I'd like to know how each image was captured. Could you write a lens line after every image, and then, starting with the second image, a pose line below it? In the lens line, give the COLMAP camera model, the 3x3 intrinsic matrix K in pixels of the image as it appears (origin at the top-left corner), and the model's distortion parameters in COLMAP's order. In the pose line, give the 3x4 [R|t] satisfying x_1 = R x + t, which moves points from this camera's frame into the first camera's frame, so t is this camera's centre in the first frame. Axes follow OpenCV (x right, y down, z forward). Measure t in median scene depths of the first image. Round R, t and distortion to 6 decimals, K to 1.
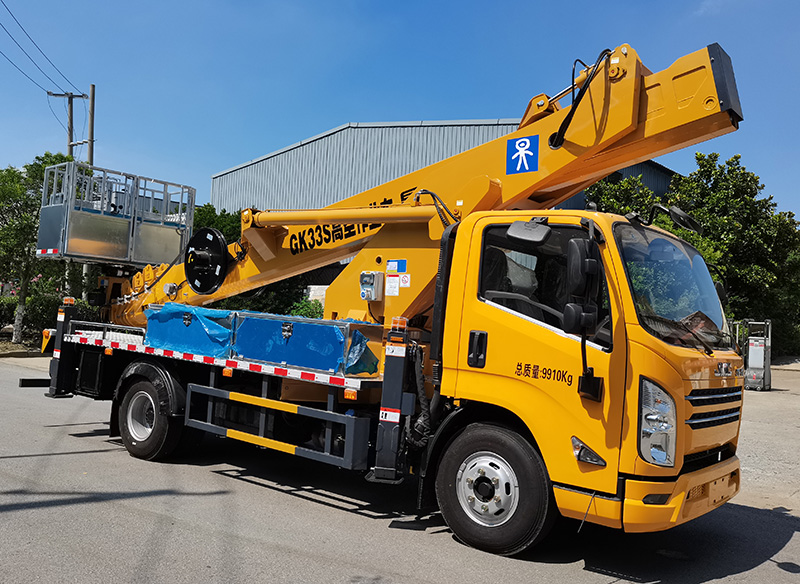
lens RADIAL K [[709.7, 0, 399.4], [0, 709.7, 294.6], [0, 0, 1]] dist [0.015740, 0.003776]
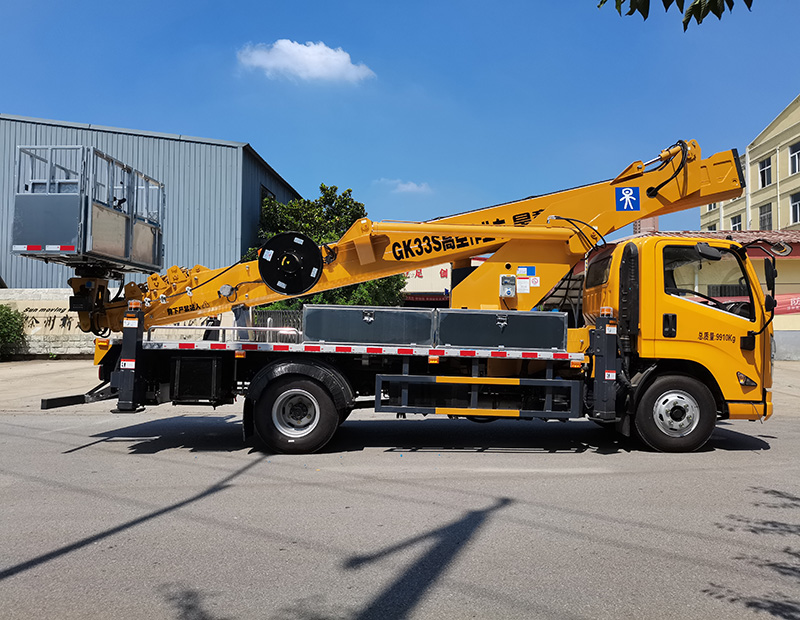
lens RADIAL K [[613.4, 0, 400.5], [0, 613.4, 307.8], [0, 0, 1]] dist [0.014135, -0.002305]
pose [[0.781700, -0.025028, 0.623152, -0.924940], [0.013463, 0.999639, 0.023261, -0.000920], [-0.623509, -0.009794, 0.781755, 0.243899]]
